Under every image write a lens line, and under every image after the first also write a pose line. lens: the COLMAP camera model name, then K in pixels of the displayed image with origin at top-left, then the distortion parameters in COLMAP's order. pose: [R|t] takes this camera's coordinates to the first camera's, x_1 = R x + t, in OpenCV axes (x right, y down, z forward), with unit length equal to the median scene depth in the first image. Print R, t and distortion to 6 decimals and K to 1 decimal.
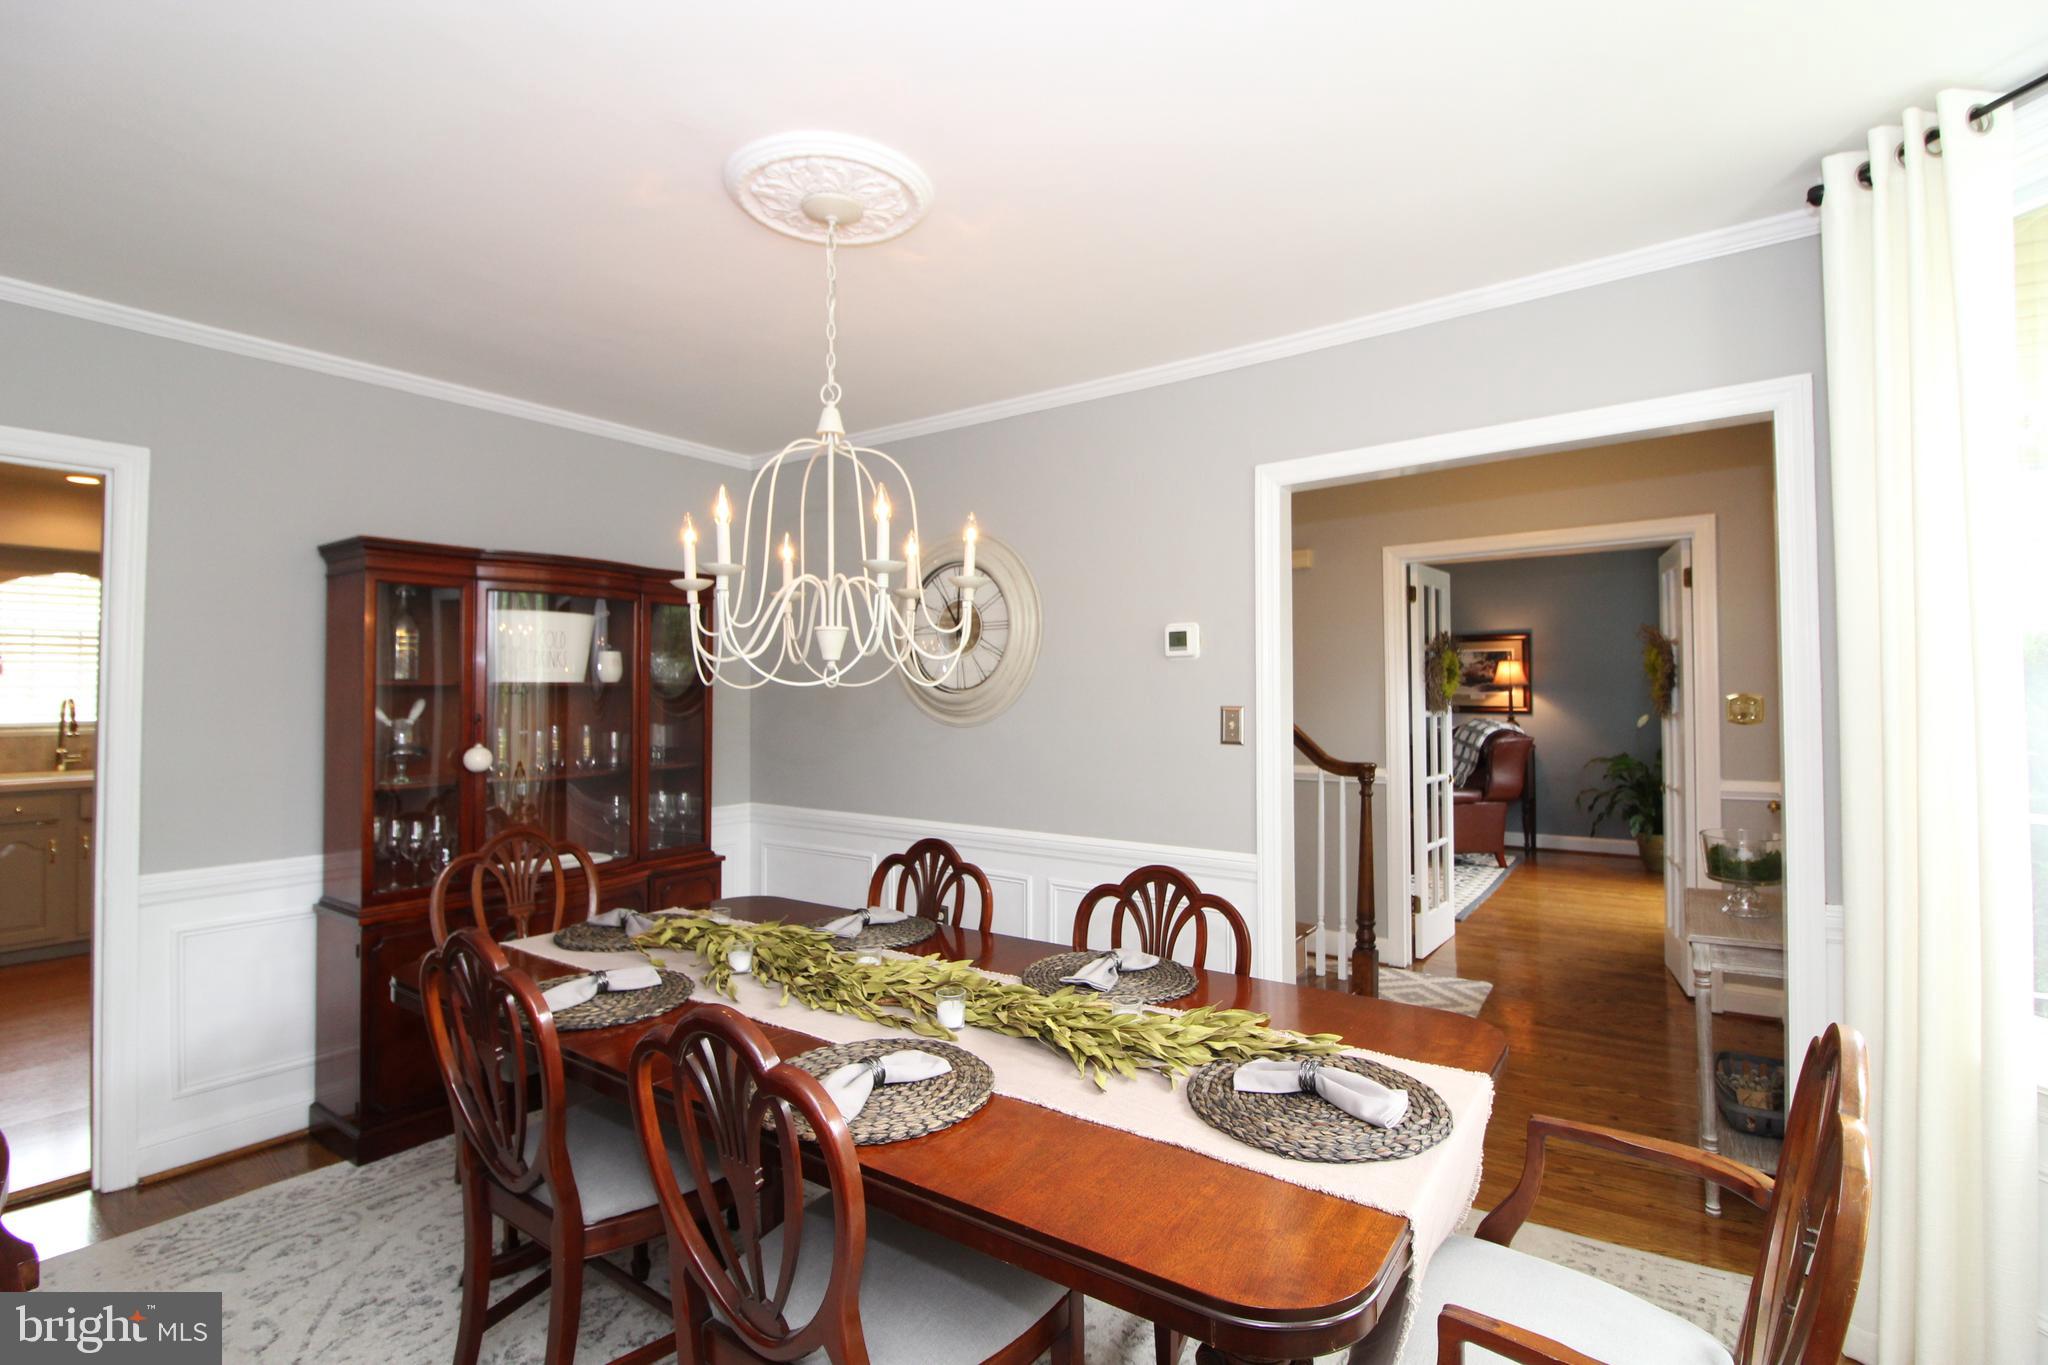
lens RADIAL K [[949.6, 0, 977.3], [0, 949.6, 651.4], [0, 0, 1]] dist [-0.001056, -0.000145]
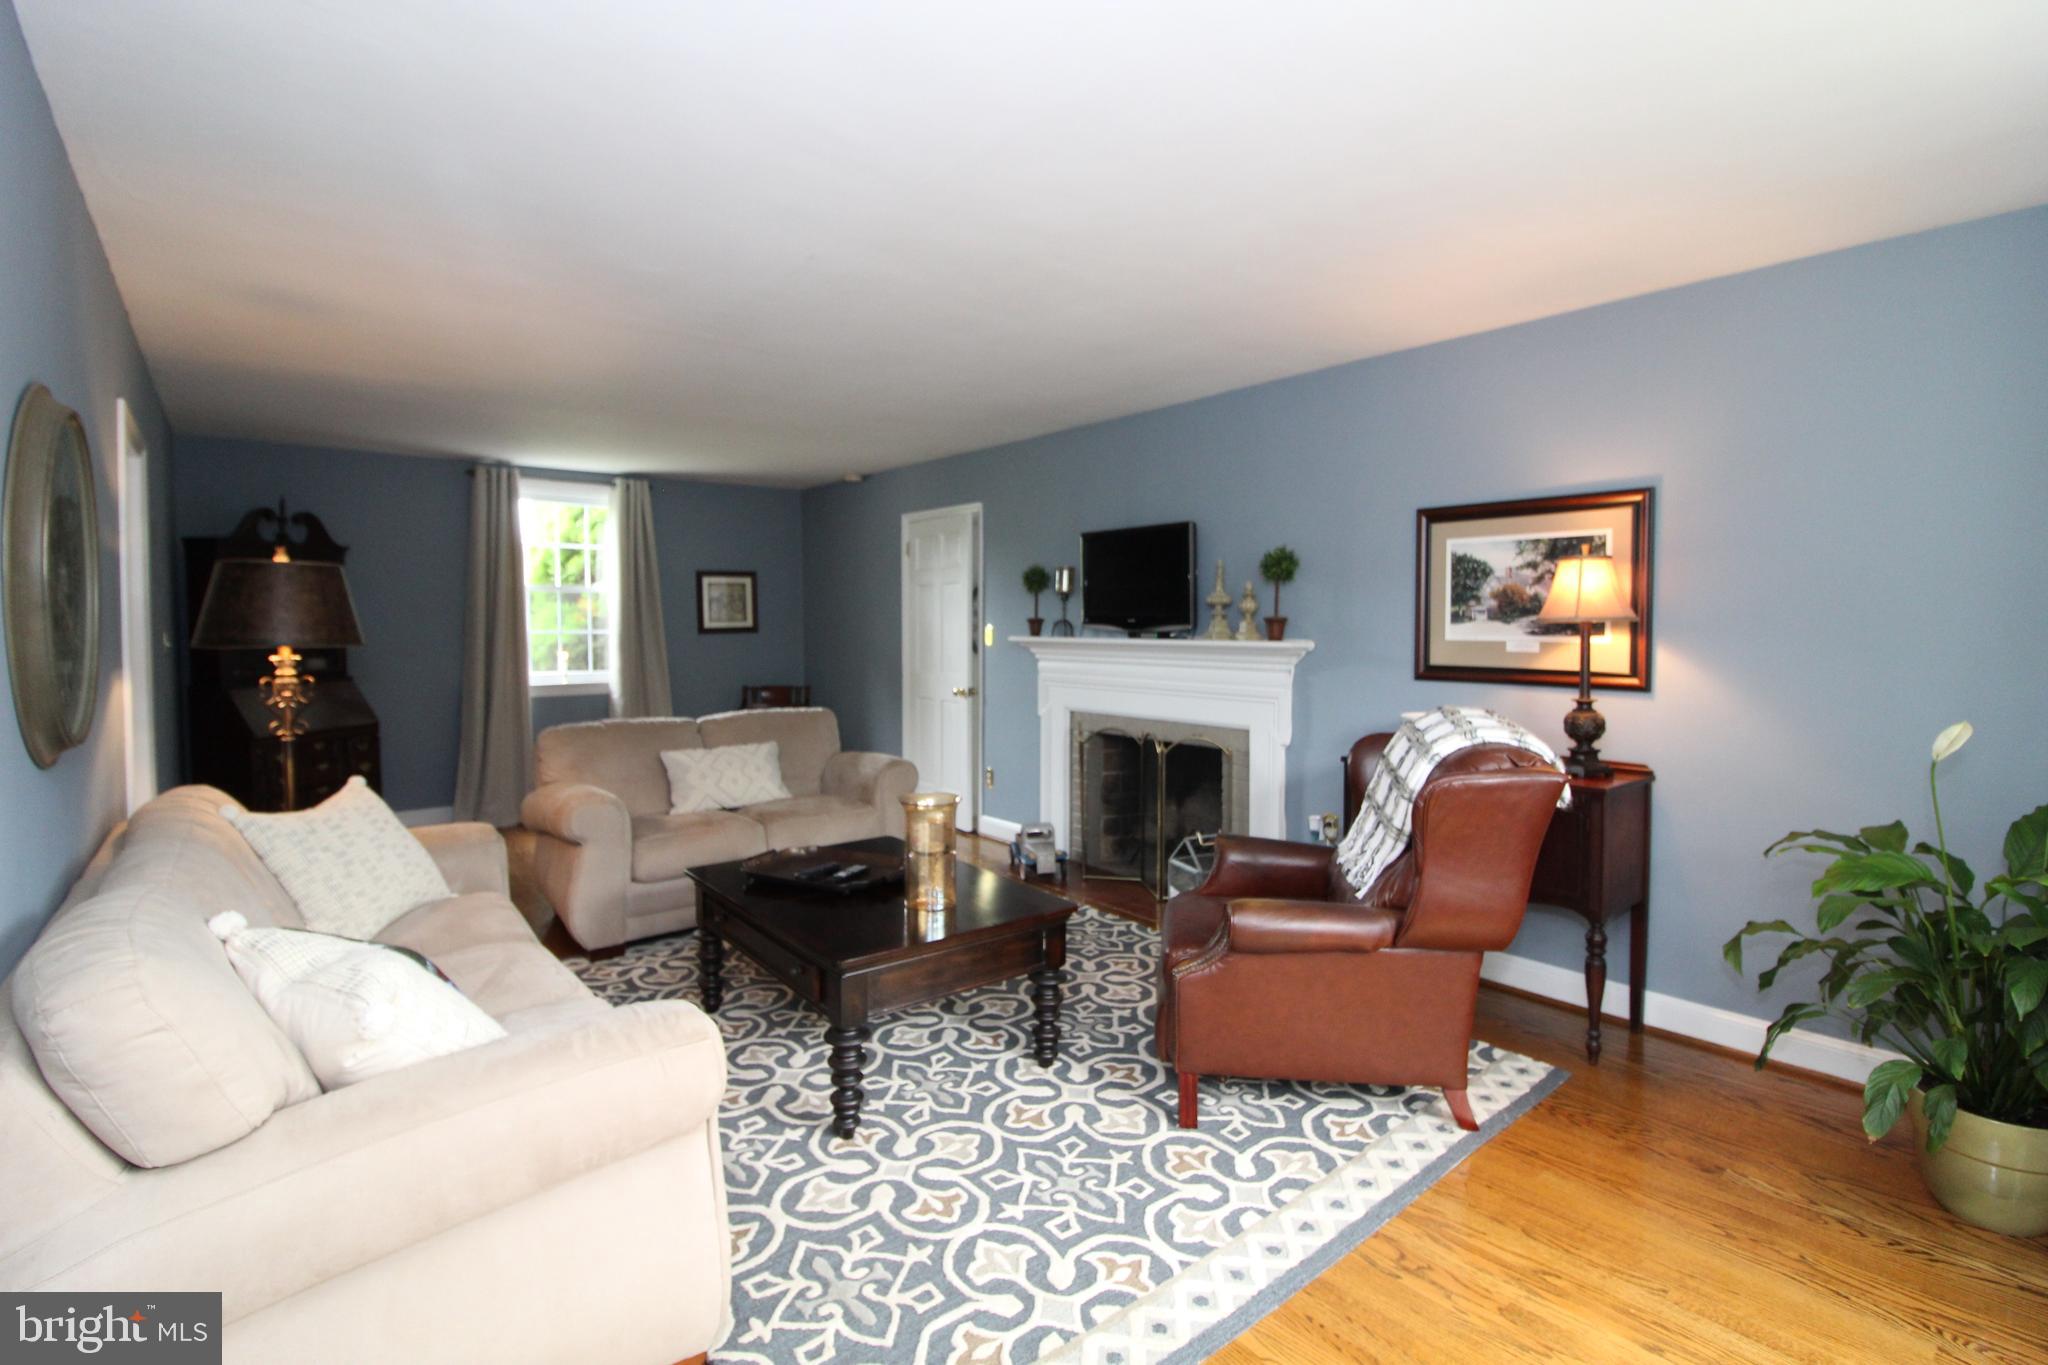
lens RADIAL K [[949.6, 0, 977.3], [0, 949.6, 651.4], [0, 0, 1]] dist [-0.001056, -0.000145]
pose [[0.970056, 0.011013, -0.242630, 0.405127], [0.003815, 0.998157, 0.060557, 0.023190], [0.242850, -0.059669, 0.968227, 0.544226]]
